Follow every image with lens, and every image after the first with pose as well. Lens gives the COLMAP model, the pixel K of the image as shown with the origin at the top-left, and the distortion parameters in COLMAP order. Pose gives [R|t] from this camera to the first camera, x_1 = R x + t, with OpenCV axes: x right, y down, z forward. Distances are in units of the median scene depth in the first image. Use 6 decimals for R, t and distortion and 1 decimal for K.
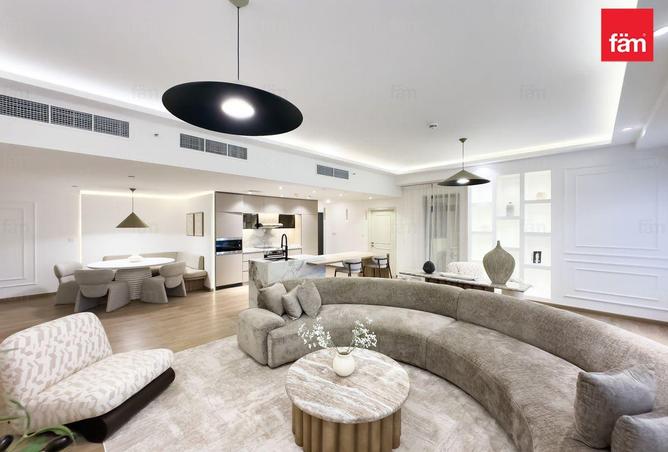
lens RADIAL K [[267.2, 0, 338.7], [0, 267.2, 224.9], [0, 0, 1]] dist [-0.011611, -0.000002]
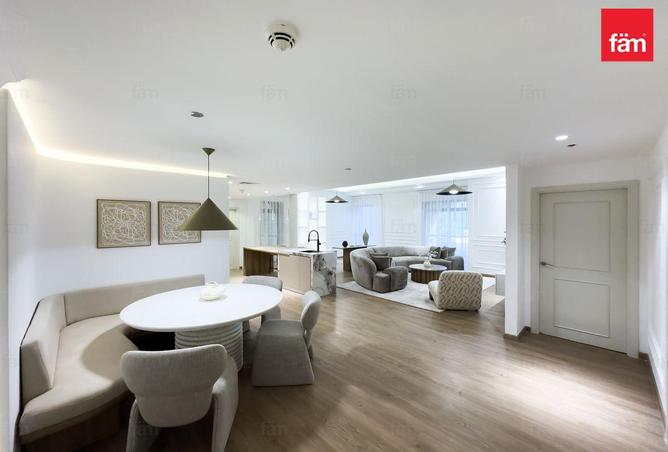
lens RADIAL K [[267.2, 0, 338.7], [0, 267.2, 224.9], [0, 0, 1]] dist [-0.011611, -0.000002]
pose [[0.016755, -0.010902, 0.999800, -1.273663], [0.004464, 0.999931, 0.010828, -0.003244], [-0.999850, 0.004282, 0.016802, 0.773734]]
